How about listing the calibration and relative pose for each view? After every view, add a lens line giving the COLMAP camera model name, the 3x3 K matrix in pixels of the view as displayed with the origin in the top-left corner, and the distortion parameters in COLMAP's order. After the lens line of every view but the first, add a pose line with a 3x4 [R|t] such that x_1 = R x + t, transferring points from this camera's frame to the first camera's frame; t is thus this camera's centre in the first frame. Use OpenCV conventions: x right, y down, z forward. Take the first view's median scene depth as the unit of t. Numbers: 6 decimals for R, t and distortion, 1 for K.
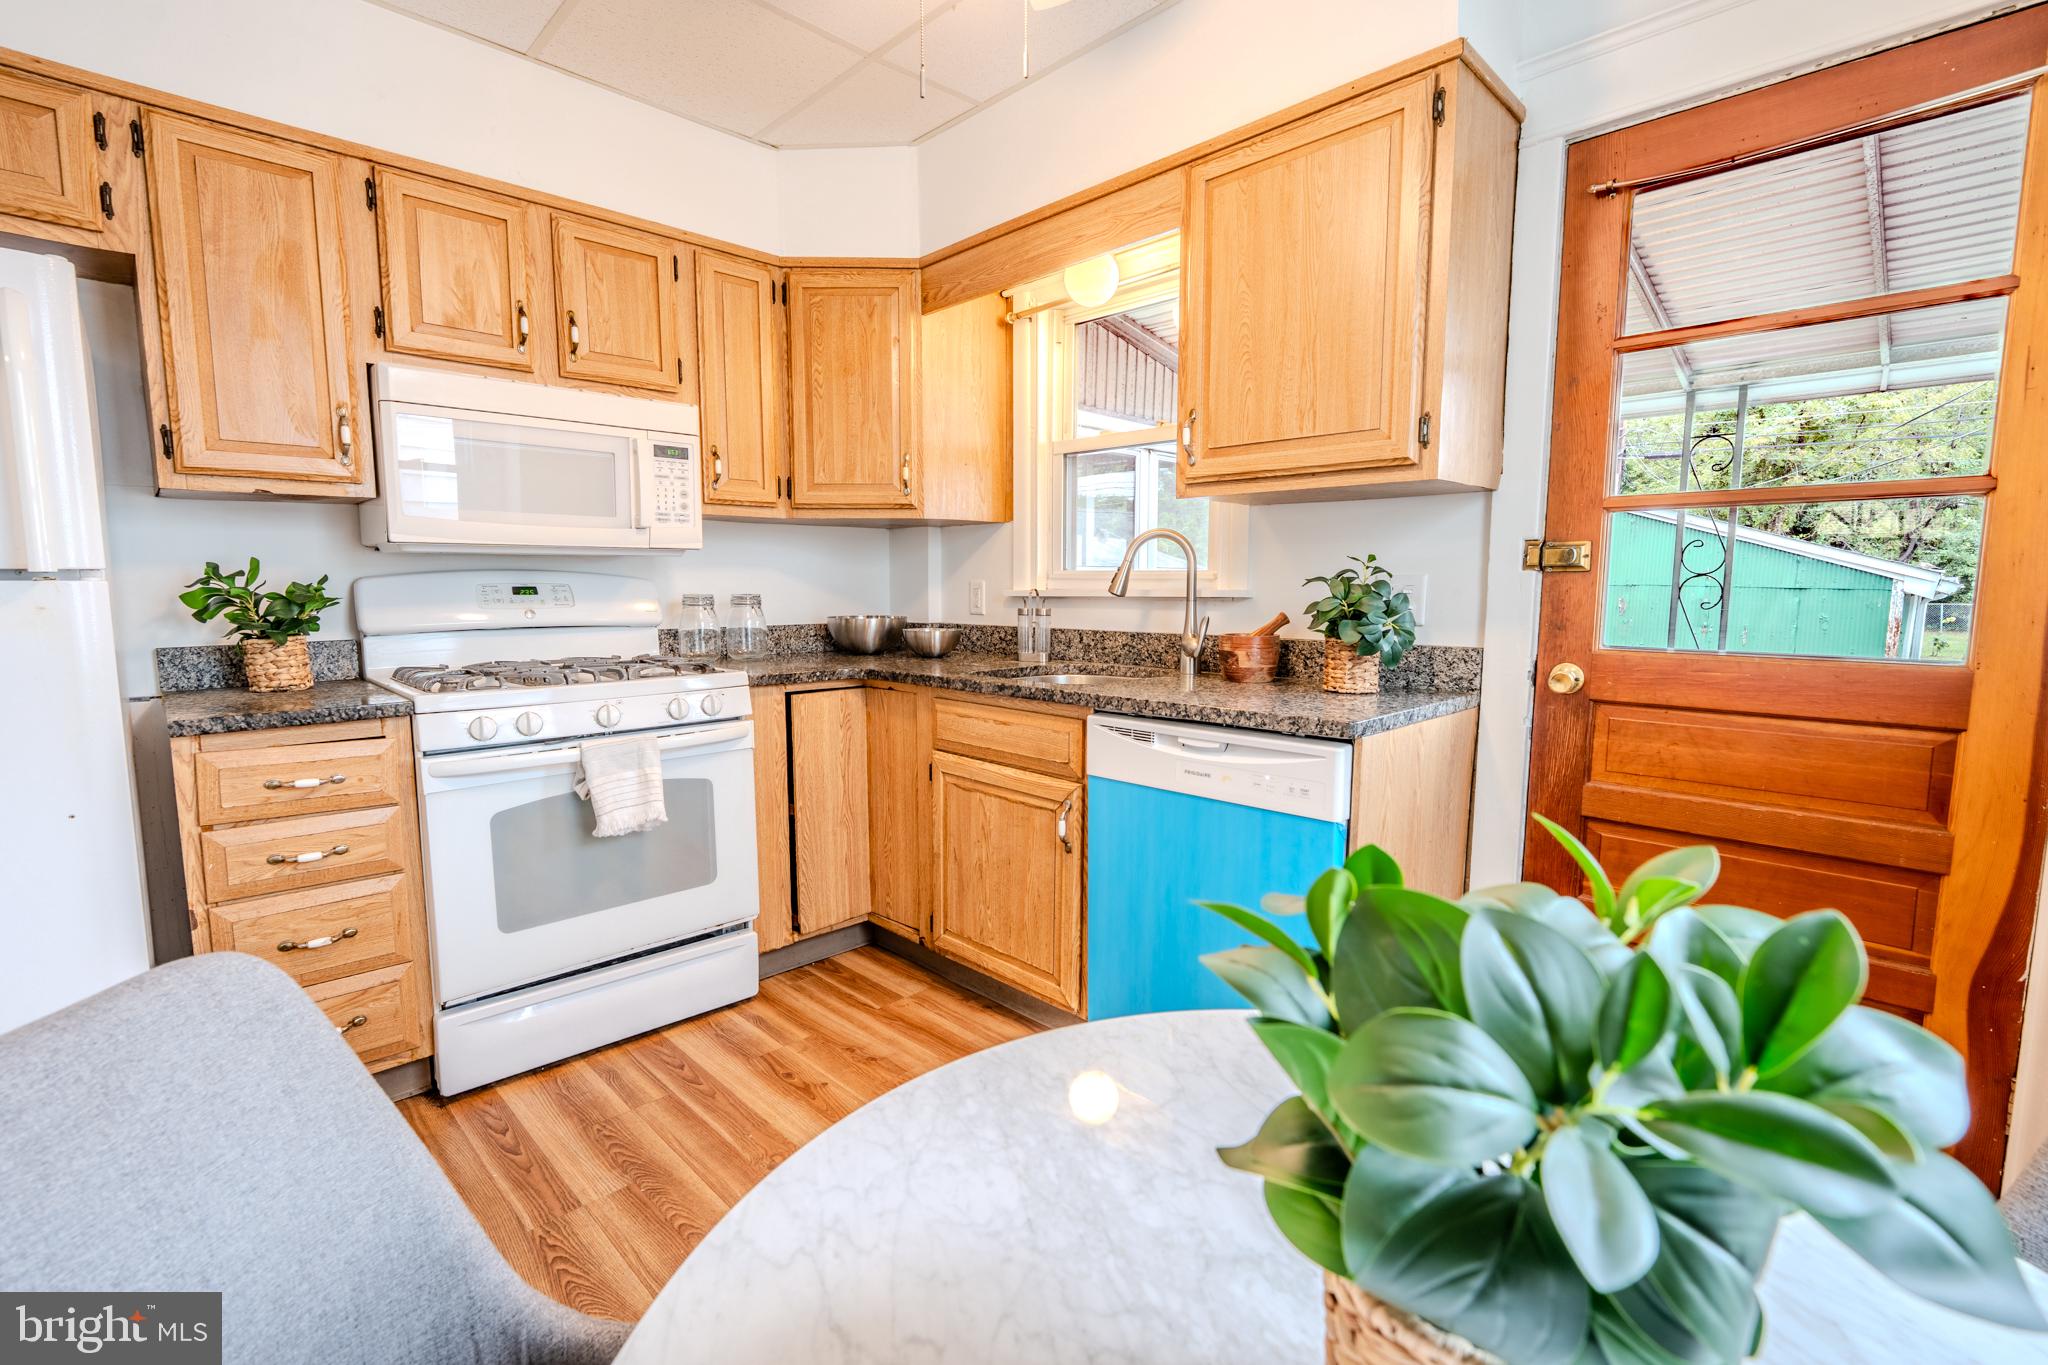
lens RADIAL K [[909.3, 0, 1015.0], [0, 909.3, 677.8], [0, 0, 1]] dist [-0.003251, -0.000063]
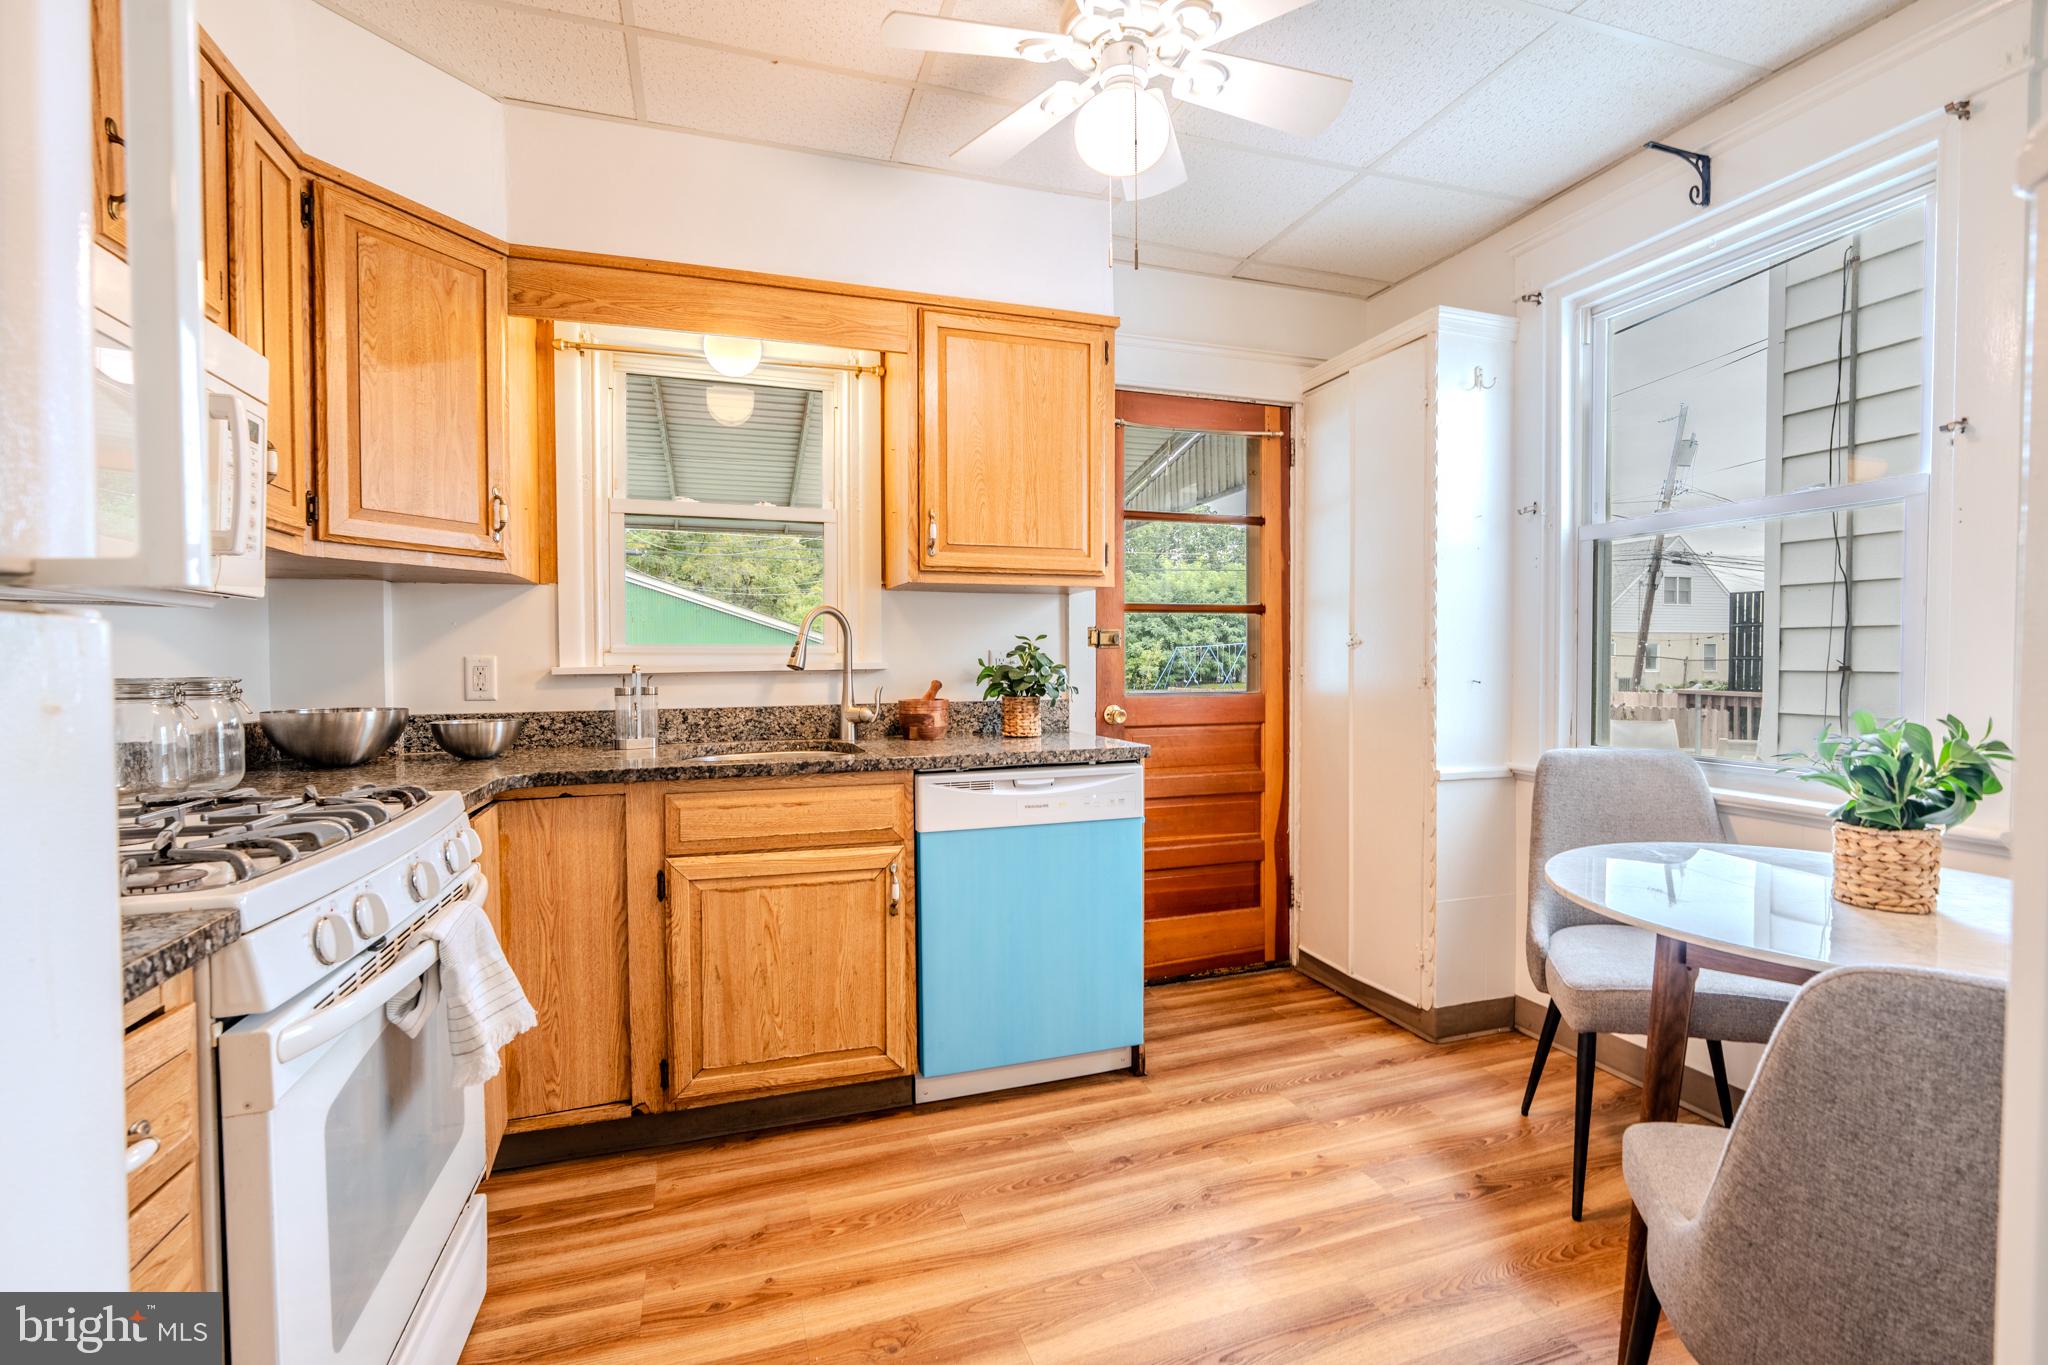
lens RADIAL K [[915.1, 0, 1023.9], [0, 915.1, 678.2], [0, 0, 1]] dist [-0.001325, 0.000110]
pose [[0.435609, -0.021975, 0.899868, -0.704770], [0.101020, 0.994580, -0.024614, -0.030653], [-0.894450, 0.101627, 0.435467, 0.340090]]
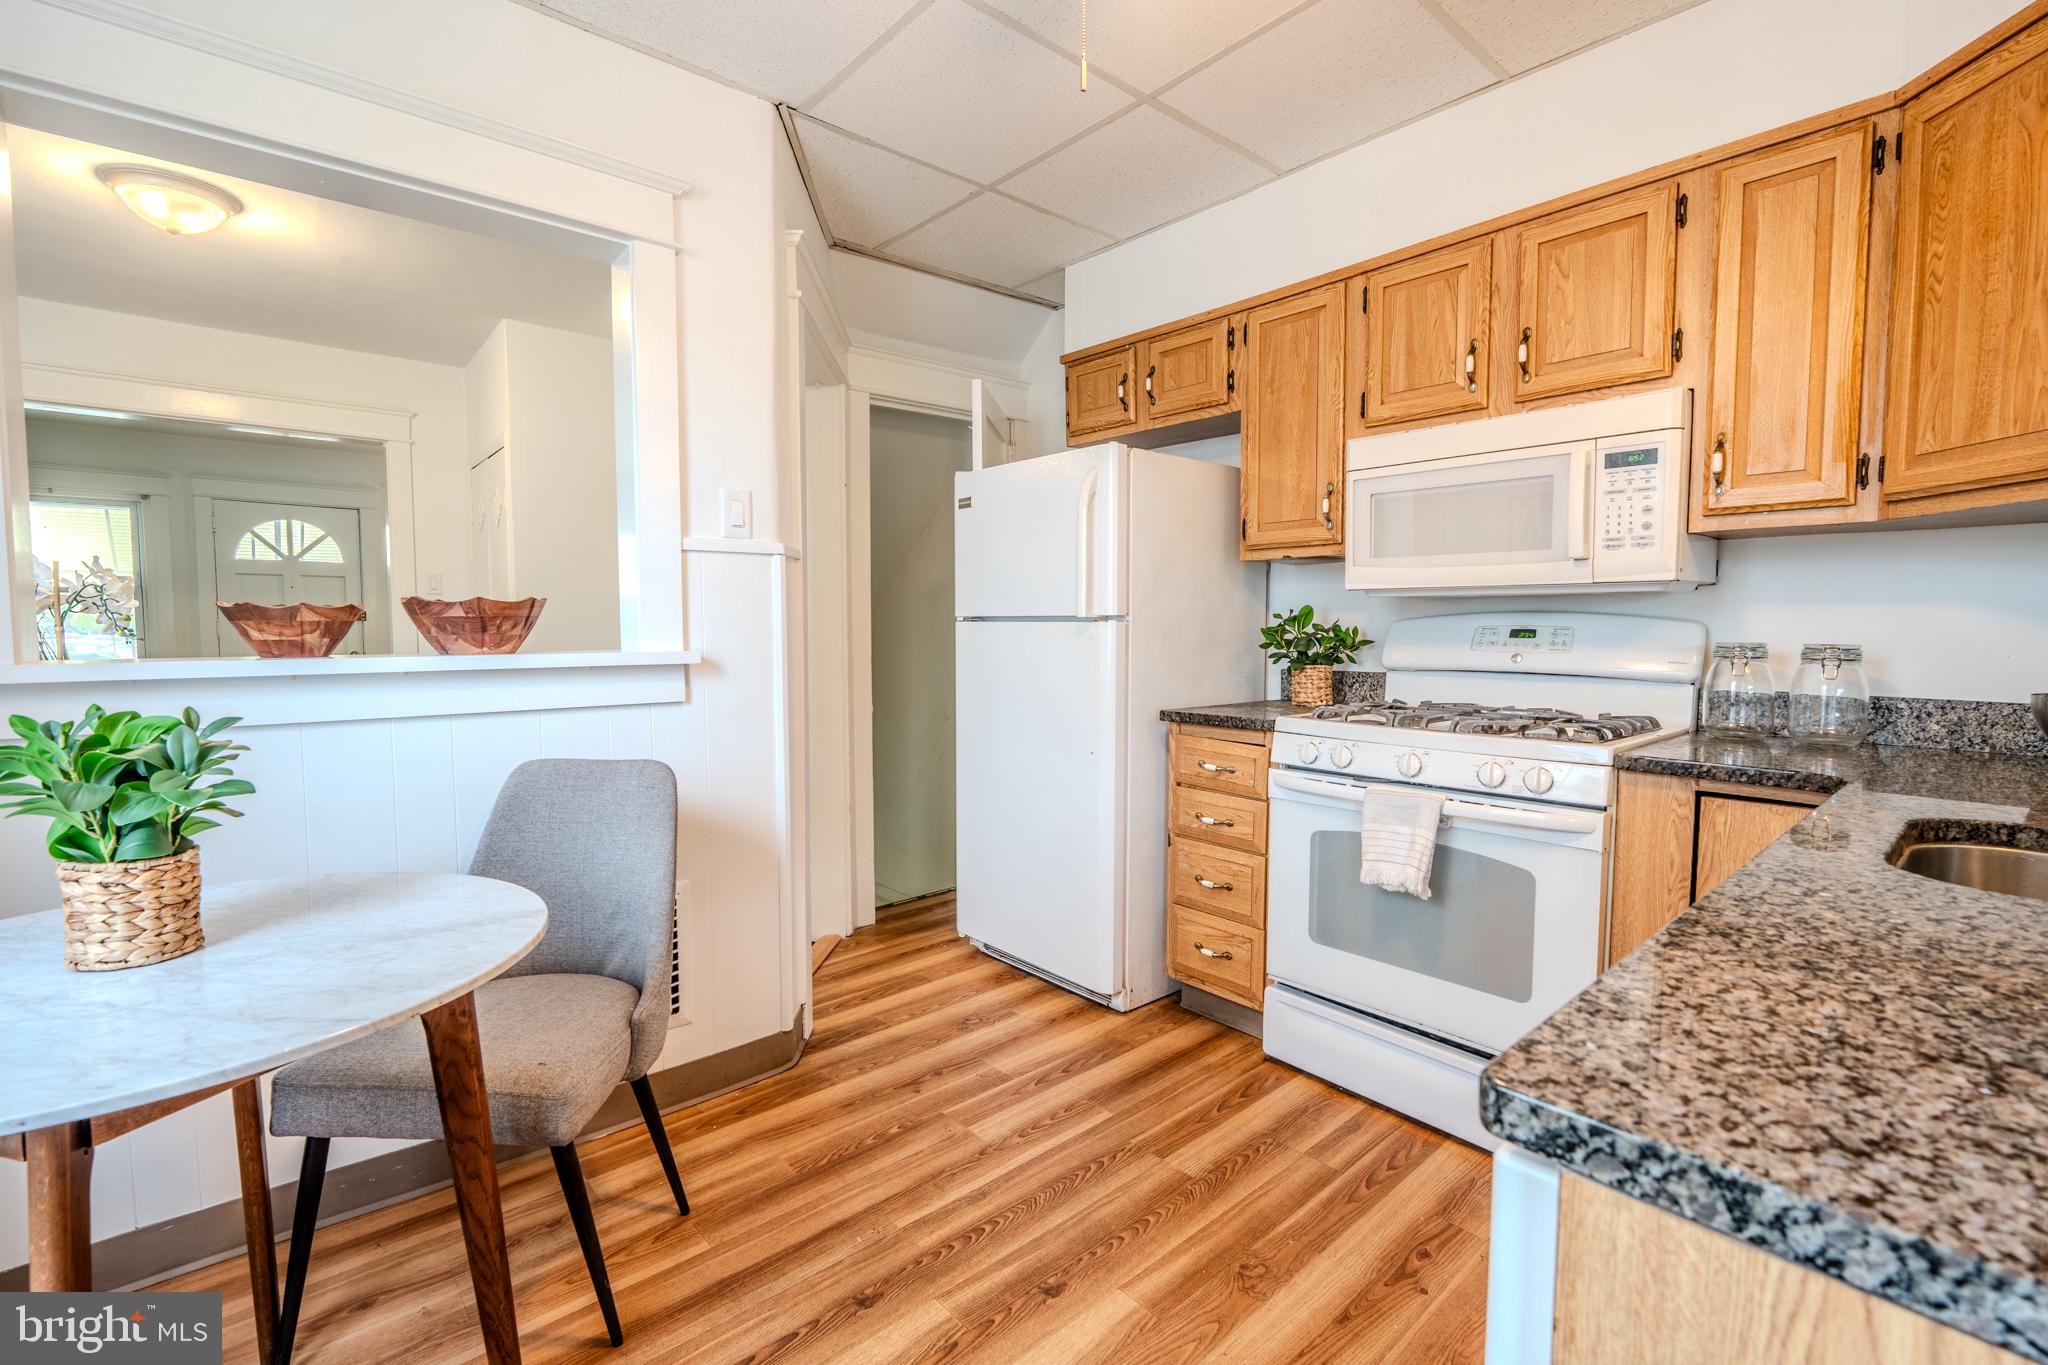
lens RADIAL K [[909.3, 0, 1015.0], [0, 909.3, 677.8], [0, 0, 1]] dist [-0.003251, -0.000063]
pose [[-0.060245, 0.059679, -0.996398, 0.451320], [-0.108100, 0.991950, 0.065949, -0.058092], [0.992313, 0.111683, -0.053308, 0.555779]]
